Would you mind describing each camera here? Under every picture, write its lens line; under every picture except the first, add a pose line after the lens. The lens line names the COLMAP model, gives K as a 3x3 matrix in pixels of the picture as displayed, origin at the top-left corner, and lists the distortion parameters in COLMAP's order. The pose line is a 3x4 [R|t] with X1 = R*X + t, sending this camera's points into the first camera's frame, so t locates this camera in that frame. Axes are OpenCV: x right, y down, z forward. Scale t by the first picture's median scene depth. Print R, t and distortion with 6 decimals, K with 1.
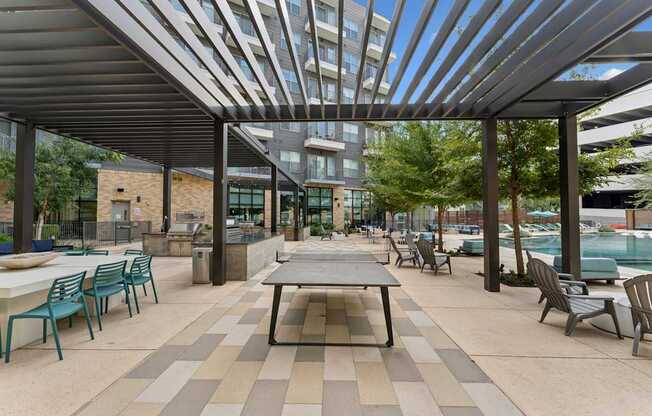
lens RADIAL K [[264.5, 0, 325.7], [0, 264.5, 210.3], [0, 0, 1]] dist [-0.001651, -0.000127]
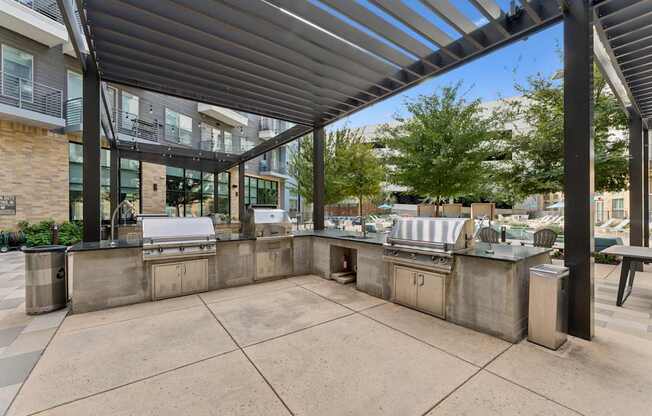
lens RADIAL K [[264.5, 0, 326.8], [0, 264.5, 210.5], [0, 0, 1]] dist [-0.001651, -0.000127]
pose [[0.781675, -0.001261, 0.623685, -0.241631], [-0.014240, 0.999701, 0.019869, 0.009429], [-0.623524, -0.024413, 0.781423, 0.200160]]
